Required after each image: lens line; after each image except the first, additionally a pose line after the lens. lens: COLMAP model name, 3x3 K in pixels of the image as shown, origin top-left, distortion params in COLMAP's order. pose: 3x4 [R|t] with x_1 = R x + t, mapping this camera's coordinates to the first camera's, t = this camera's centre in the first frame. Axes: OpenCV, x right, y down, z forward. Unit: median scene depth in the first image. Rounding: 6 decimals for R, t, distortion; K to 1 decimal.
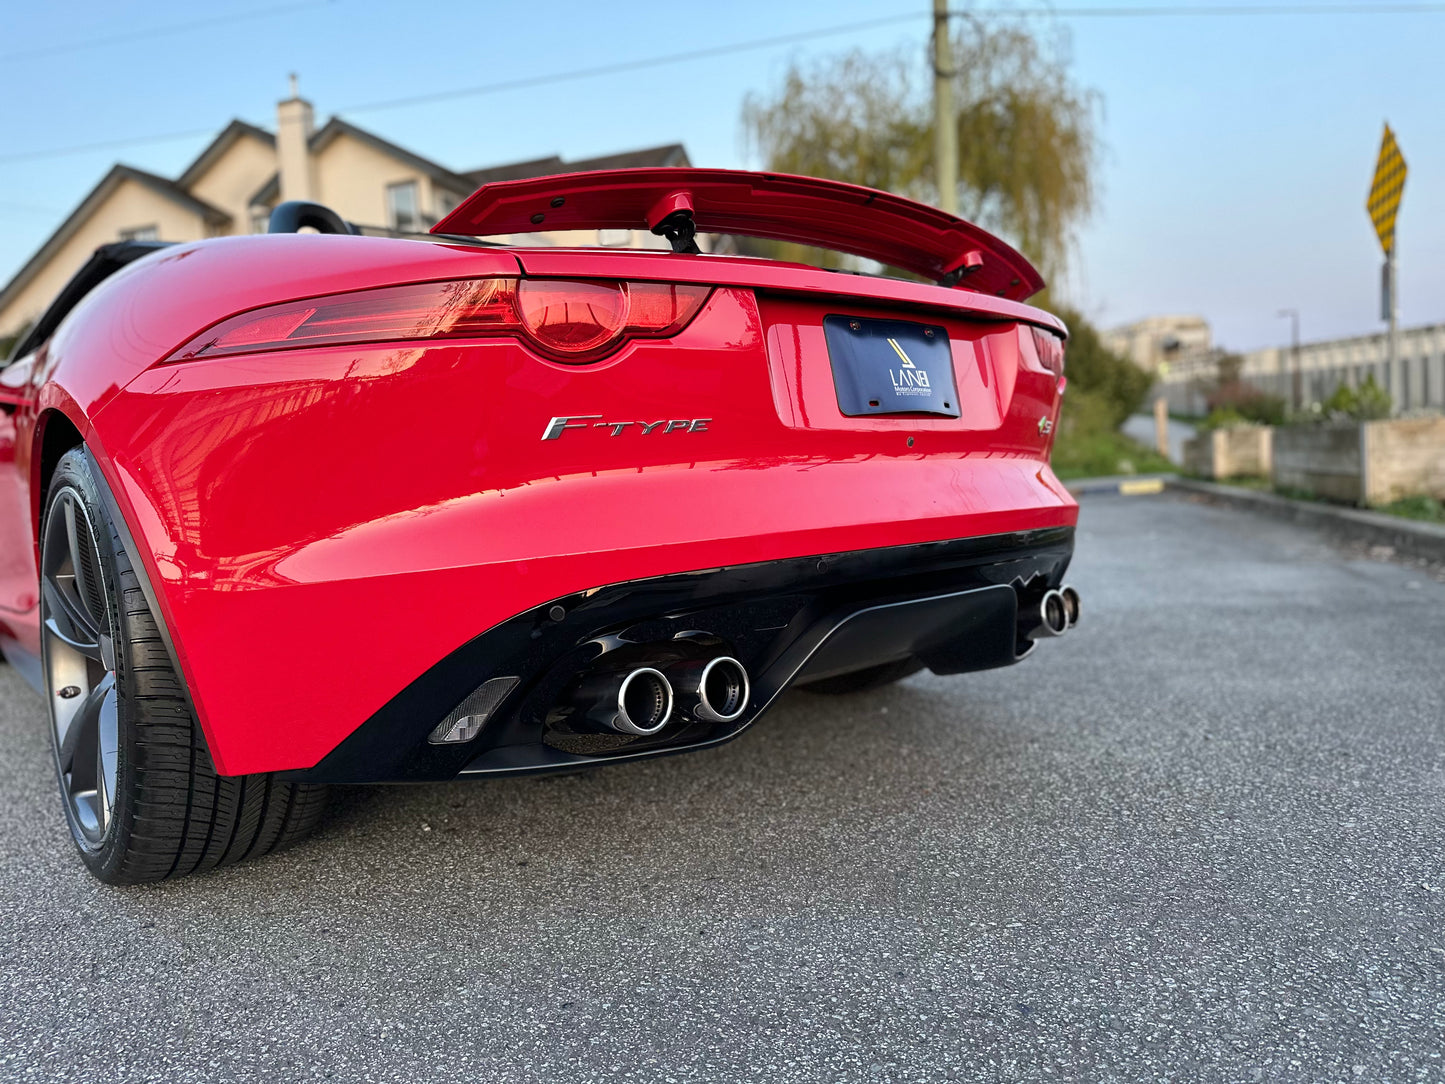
lens RADIAL K [[1011.9, 0, 722.5], [0, 1011.9, 542.0], [0, 0, 1]] dist [-0.001389, -0.009886]
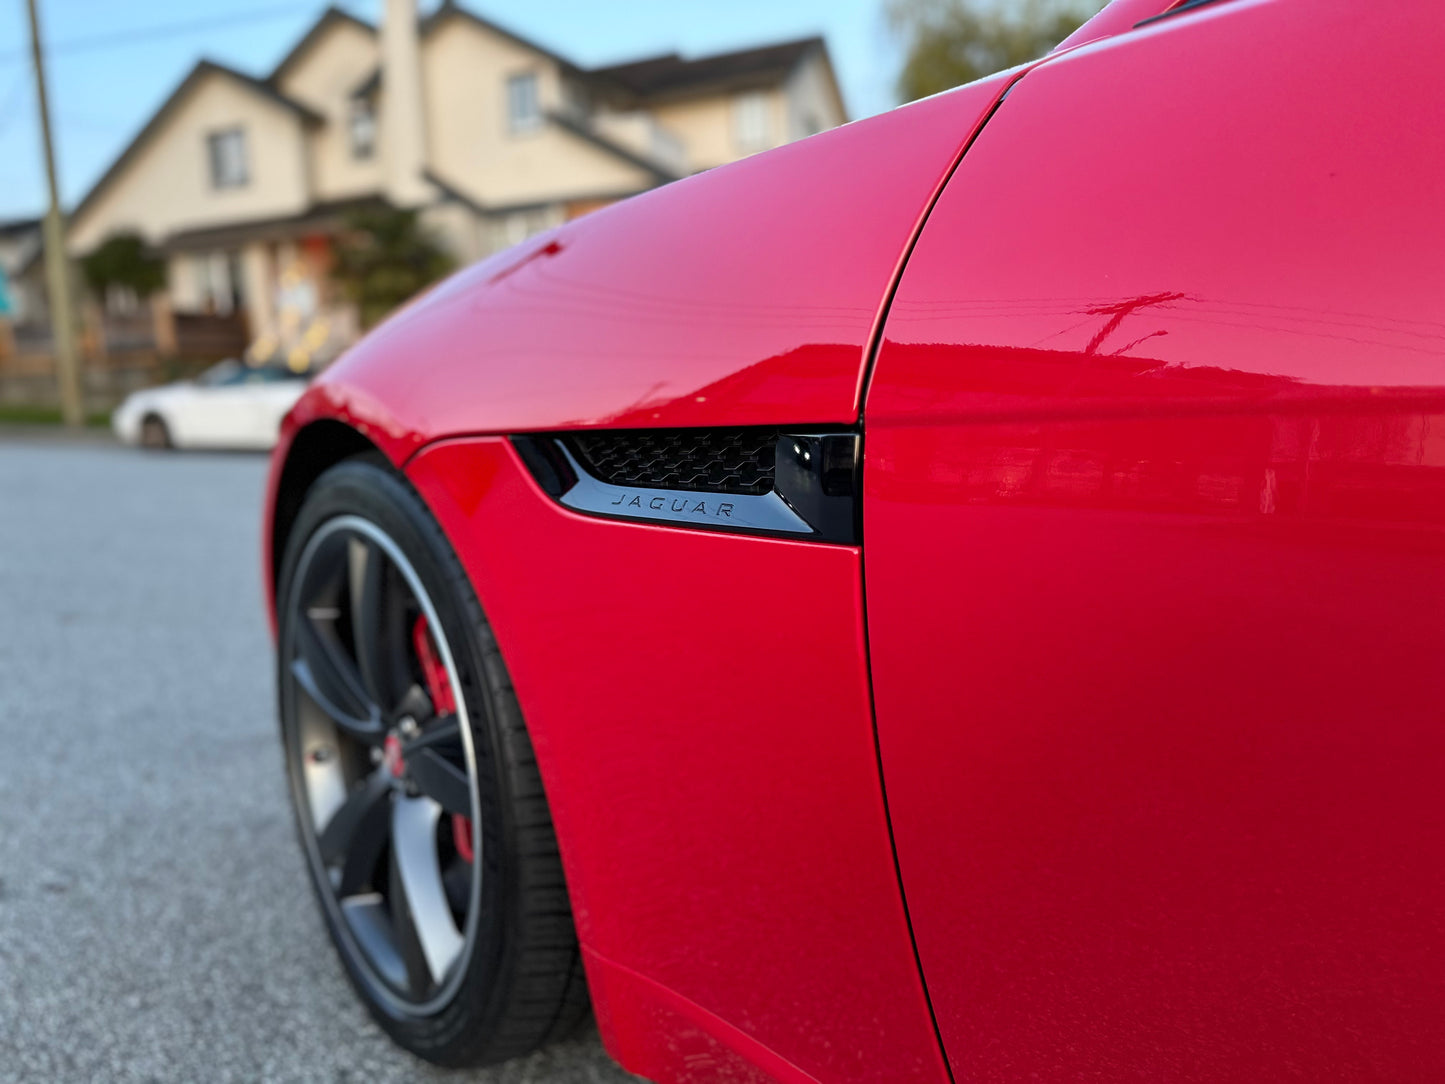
lens RADIAL K [[1042.9, 0, 722.5], [0, 1042.9, 542.0], [0, 0, 1]] dist [-0.009451, -0.008103]
pose [[0.998435, 0.020076, -0.052192, -0.072443], [-0.016930, 0.998053, 0.060027, -0.007419], [0.053296, -0.059049, 0.996831, 0.073599]]
